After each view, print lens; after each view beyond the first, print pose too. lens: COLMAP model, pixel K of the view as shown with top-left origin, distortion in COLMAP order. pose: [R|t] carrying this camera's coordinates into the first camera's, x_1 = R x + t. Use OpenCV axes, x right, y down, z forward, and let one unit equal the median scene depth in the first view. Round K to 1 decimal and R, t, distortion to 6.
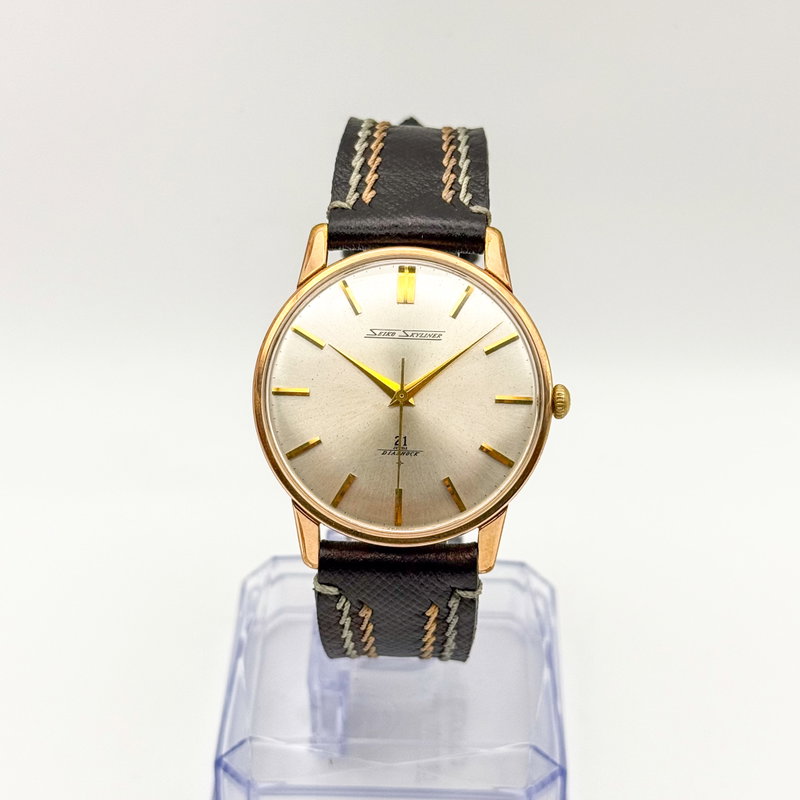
lens RADIAL K [[1963.9, 0, 400.0], [0, 1963.9, 400.0], [0, 0, 1]] dist [0.232173, -0.239893]
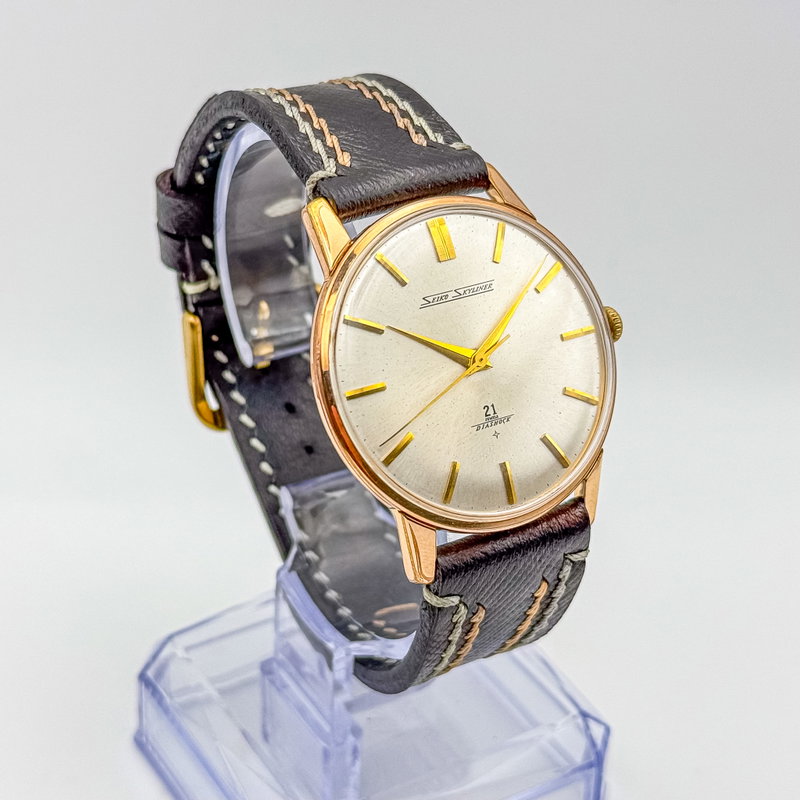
lens RADIAL K [[1963.9, 0, 400.0], [0, 1963.9, 400.0], [0, 0, 1]] dist [0.232173, -0.239893]
pose [[0.837709, -0.268190, 0.475729, -0.447135], [0.281910, 0.958436, 0.043899, -0.033336], [-0.467729, 0.097338, 0.878496, 0.237431]]
